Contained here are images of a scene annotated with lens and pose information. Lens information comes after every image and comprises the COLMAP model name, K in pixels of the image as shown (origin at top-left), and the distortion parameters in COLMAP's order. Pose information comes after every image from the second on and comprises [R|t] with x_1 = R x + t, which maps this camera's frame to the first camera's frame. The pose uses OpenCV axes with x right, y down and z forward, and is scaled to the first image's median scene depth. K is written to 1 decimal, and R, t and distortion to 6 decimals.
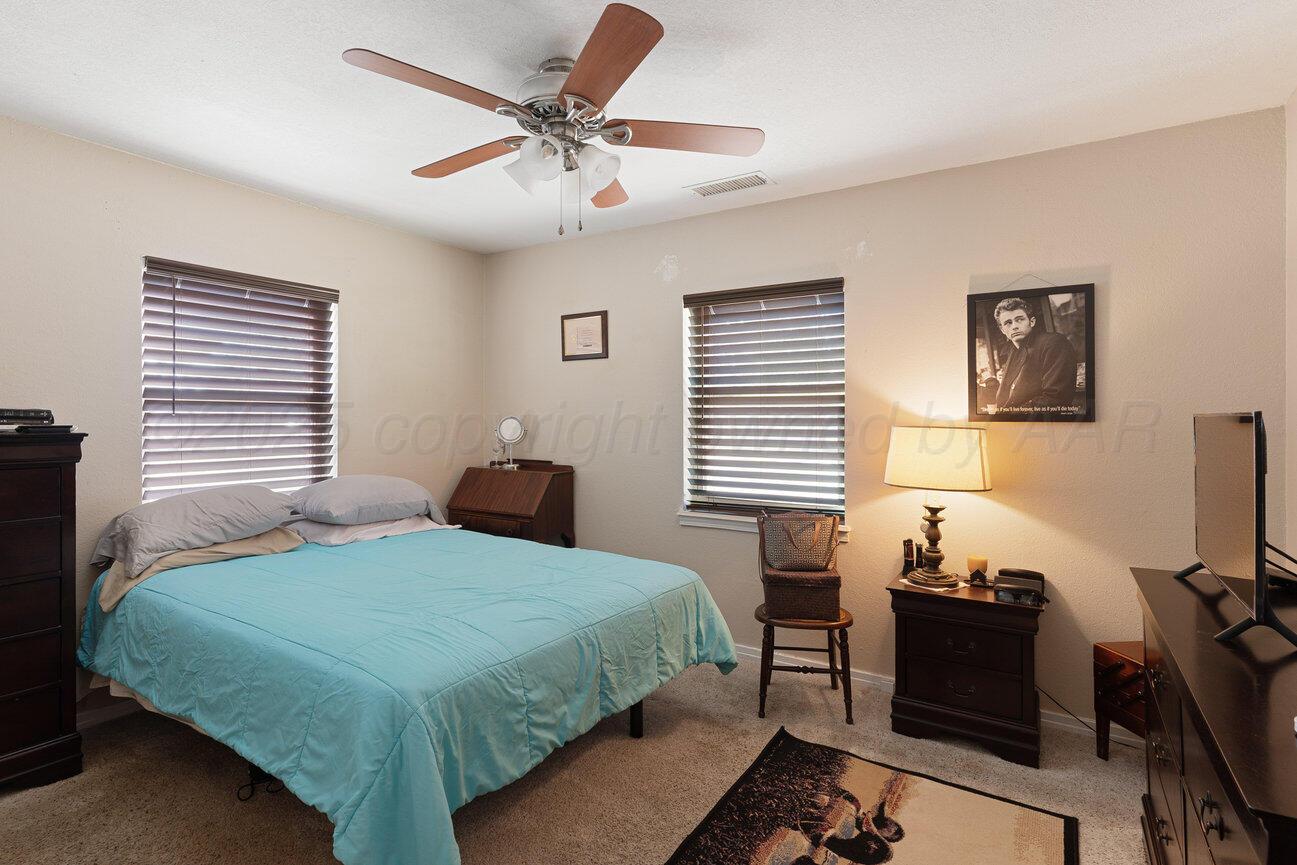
lens RADIAL K [[643.9, 0, 642.4], [0, 643.9, 418.7], [0, 0, 1]] dist [-0.001045, -0.000157]
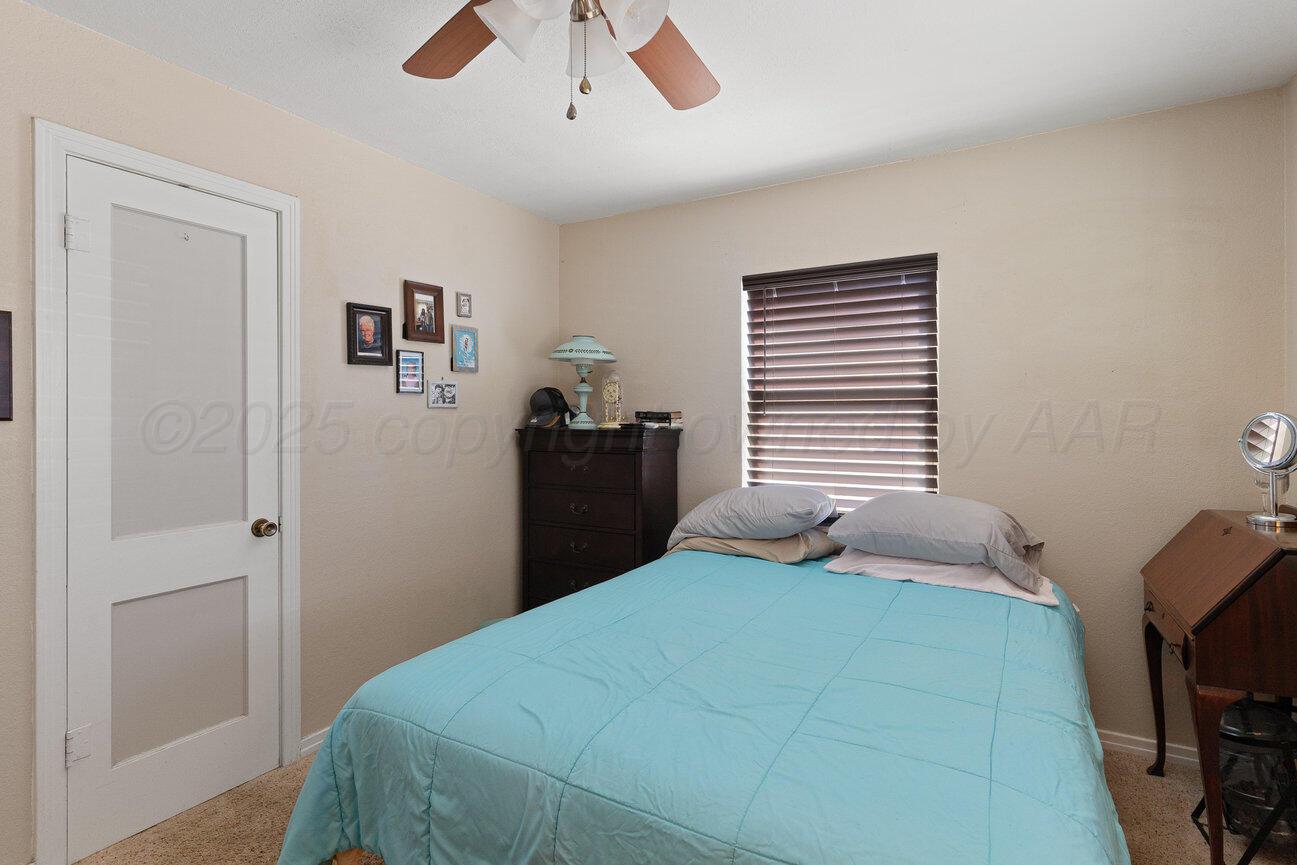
lens RADIAL K [[643.9, 0, 642.4], [0, 643.9, 418.7], [0, 0, 1]] dist [-0.001045, -0.000157]
pose [[0.040452, -0.000871, -0.999181, 0.377253], [0.000547, 0.999999, -0.000849, 0.000901], [0.999181, -0.000512, 0.040452, 0.806098]]
